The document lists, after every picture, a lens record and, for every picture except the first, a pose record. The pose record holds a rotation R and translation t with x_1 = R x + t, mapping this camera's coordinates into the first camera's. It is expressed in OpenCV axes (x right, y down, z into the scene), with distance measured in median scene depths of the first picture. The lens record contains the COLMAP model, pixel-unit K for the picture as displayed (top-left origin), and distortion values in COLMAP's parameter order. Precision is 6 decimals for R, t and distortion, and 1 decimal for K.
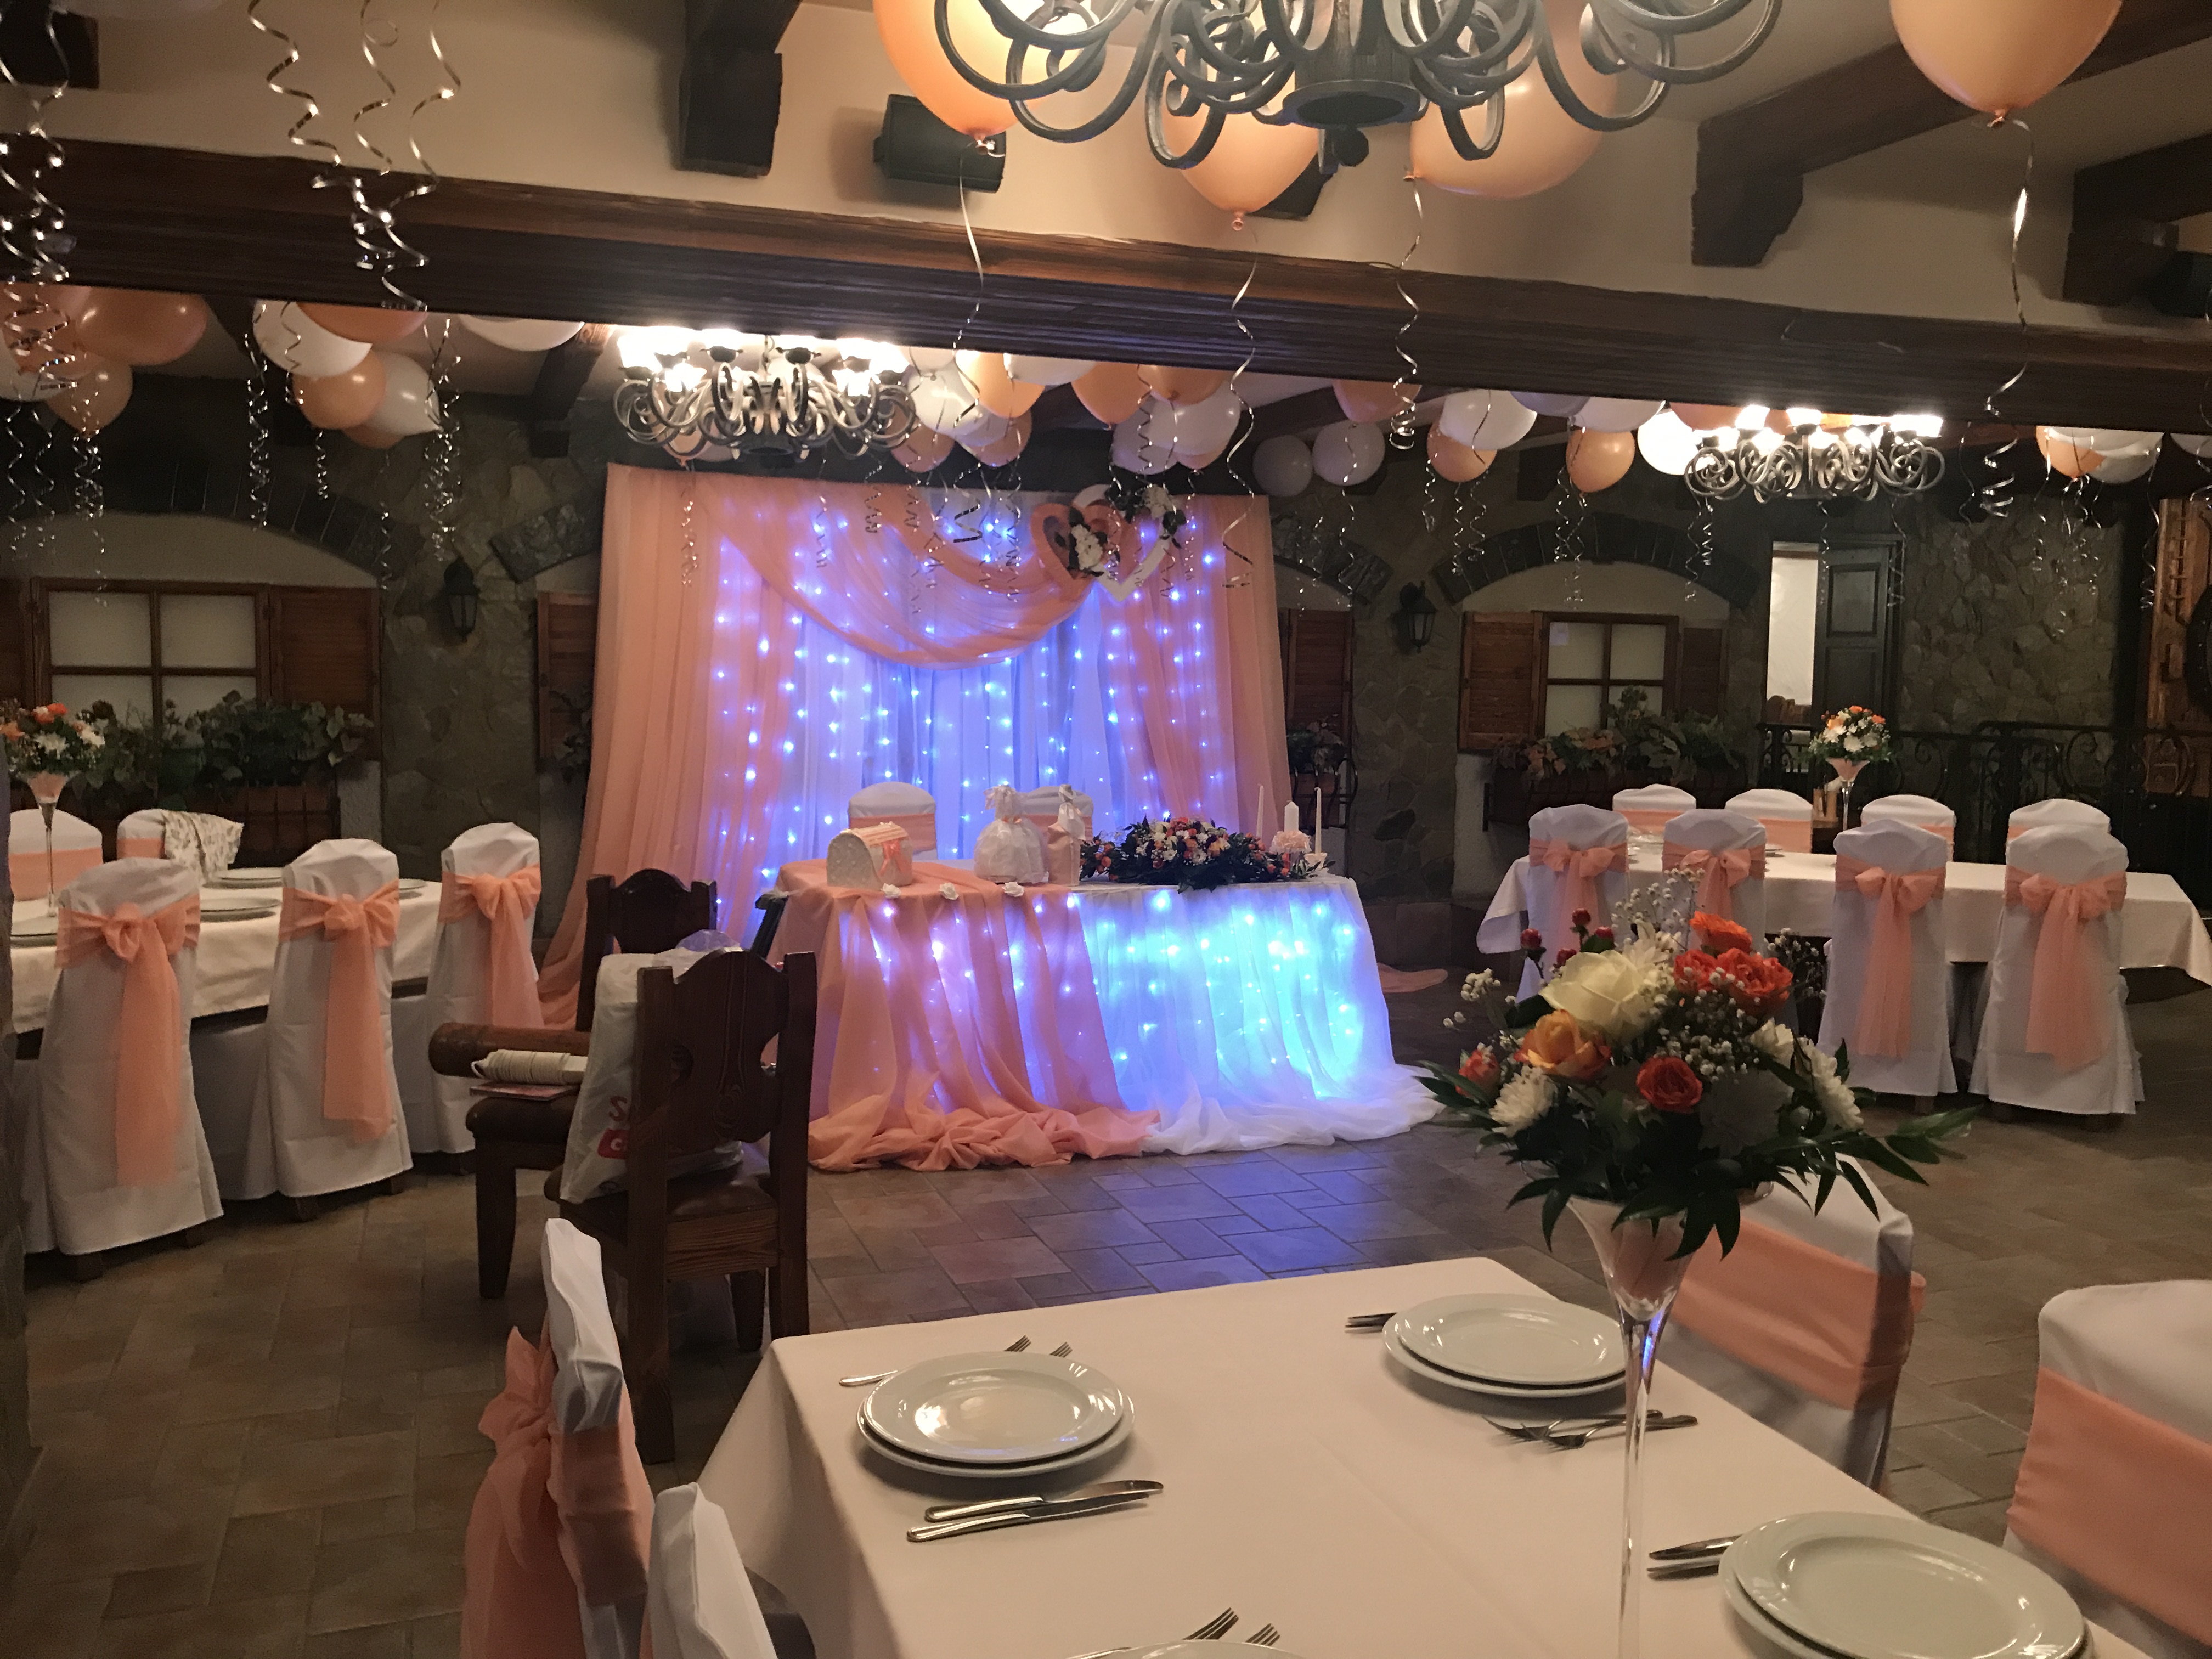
lens RADIAL K [[1827.3, 0, 1106.1], [0, 1827.3, 830.0], [0, 0, 1]] dist [-0.001783, 0.001522]
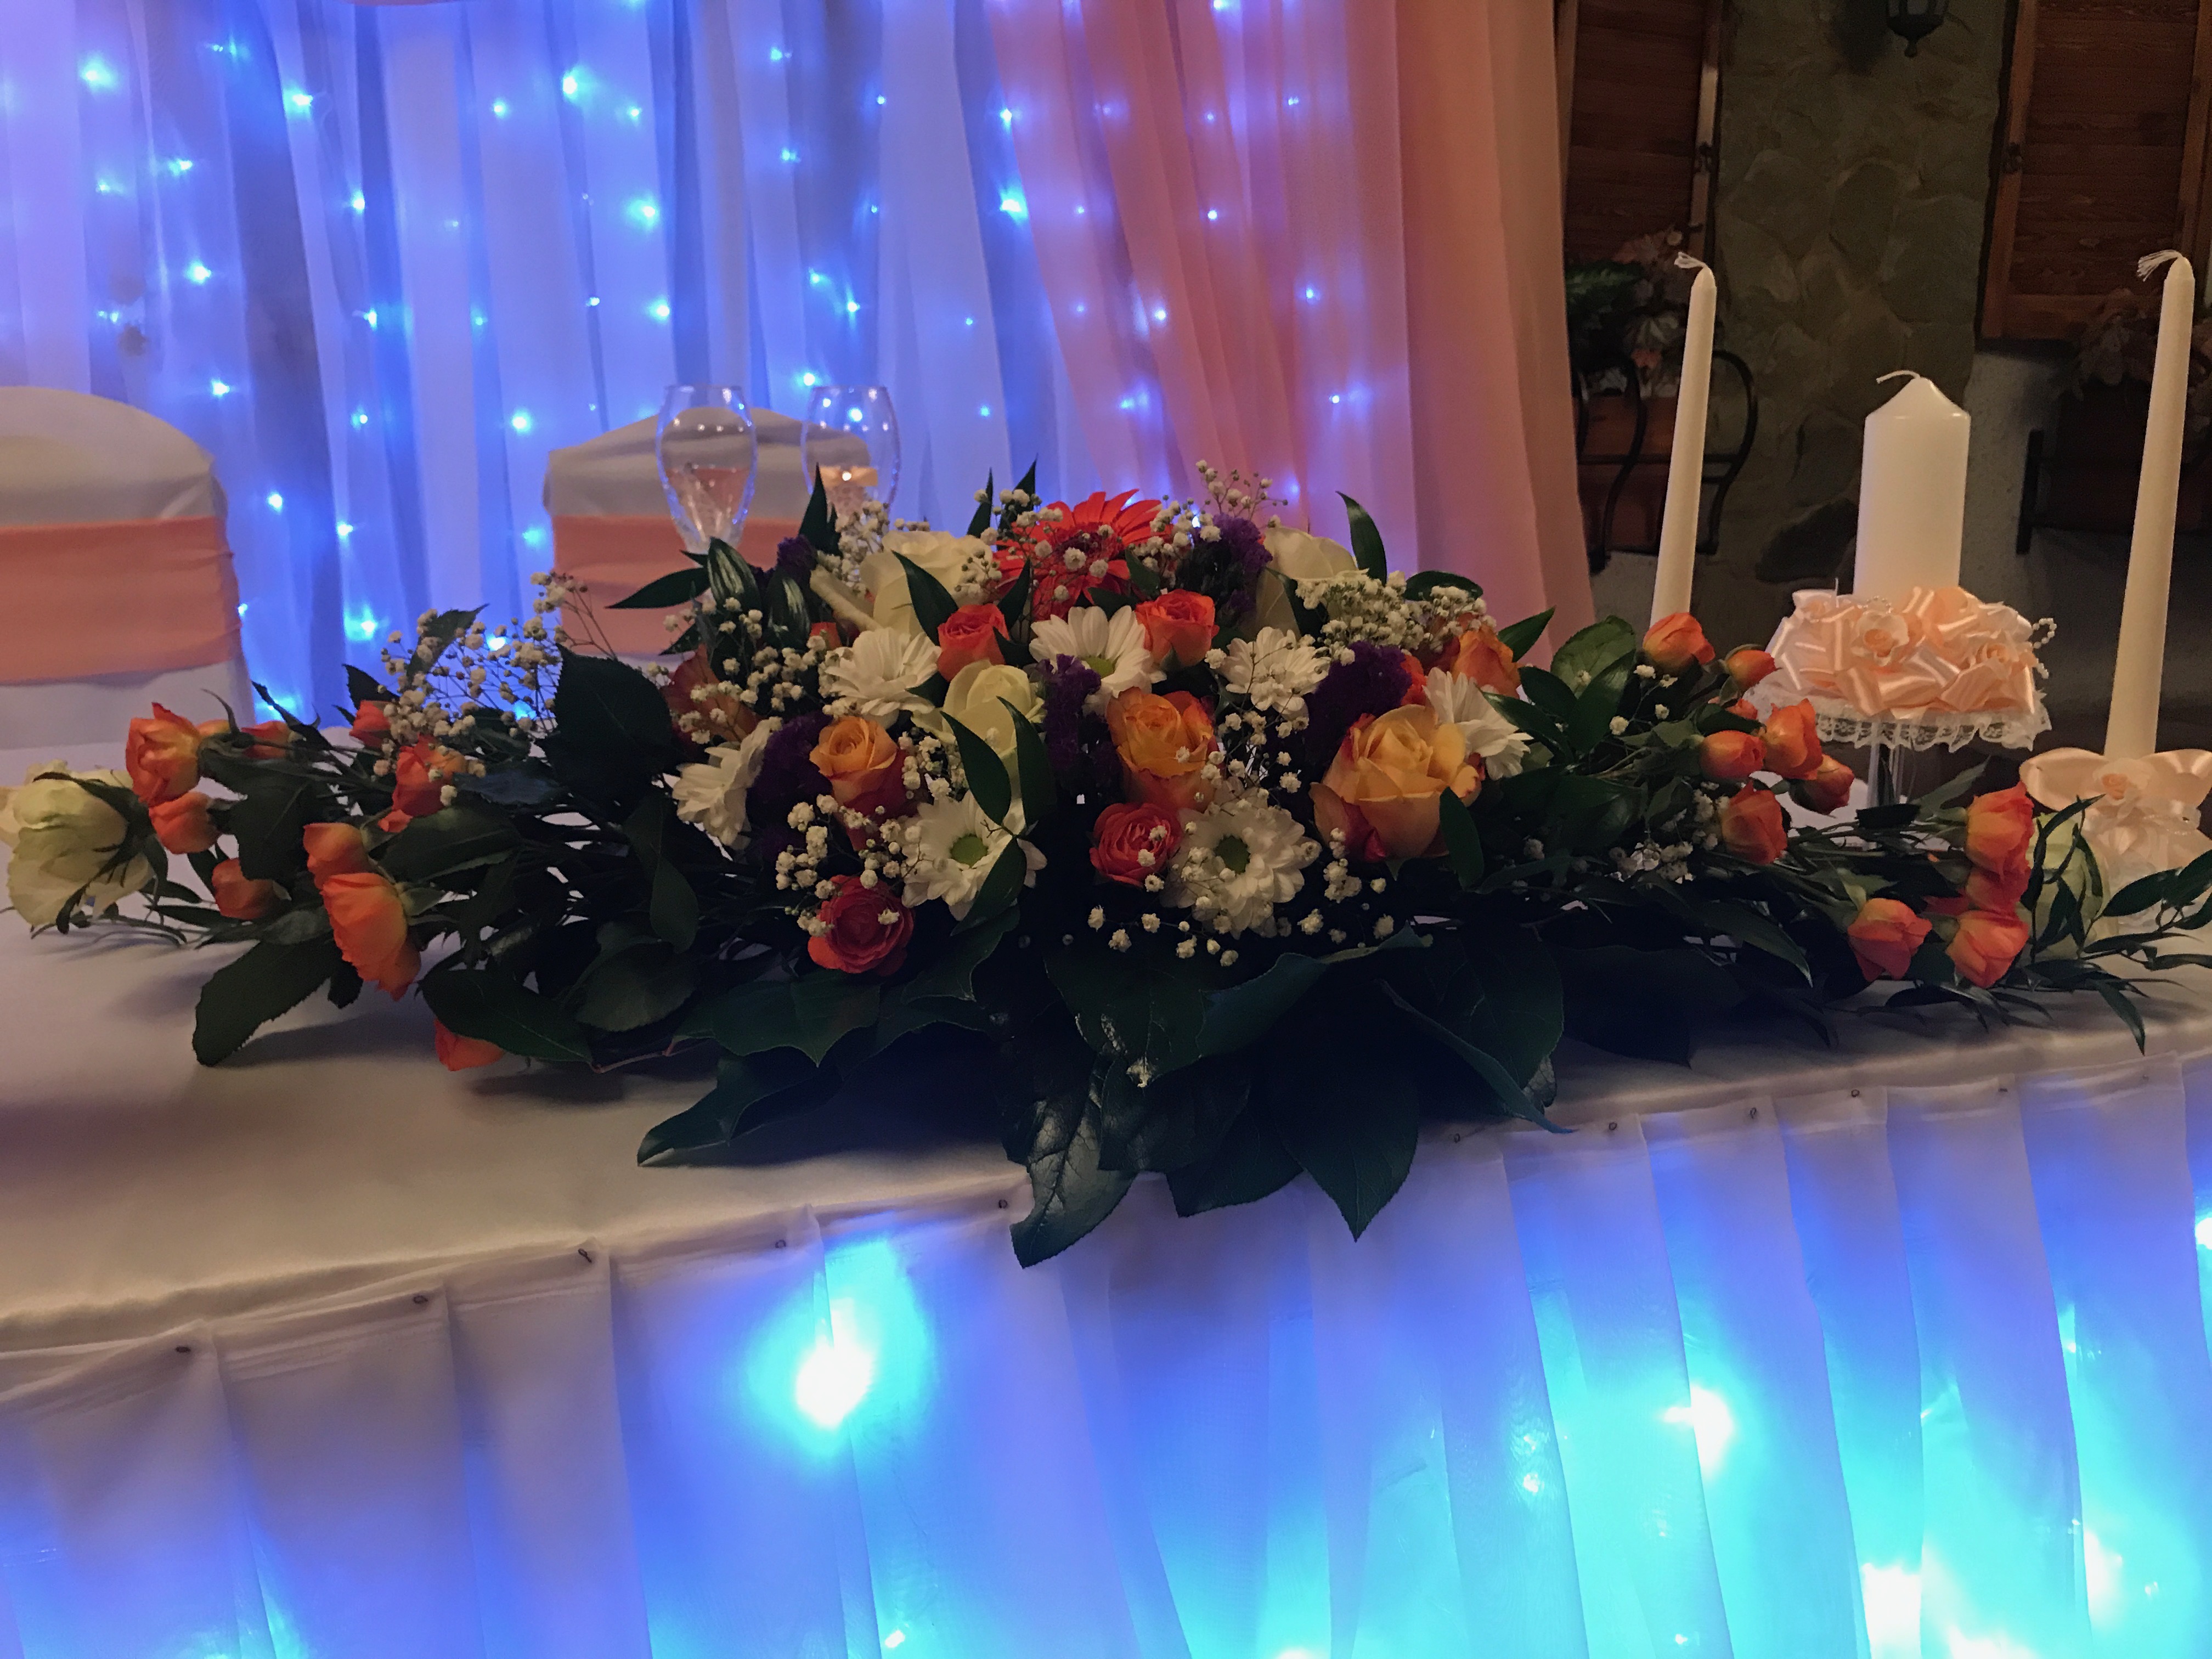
lens RADIAL K [[1827.3, 0, 1102.0], [0, 1827.3, 825.7], [0, 0, 1]] dist [-0.001783, 0.001522]
pose [[0.997925, -0.005546, -0.064145, 0.042162], [0.014894, 0.989144, 0.146193, -0.002533], [0.062638, -0.146845, 0.987174, 0.757638]]
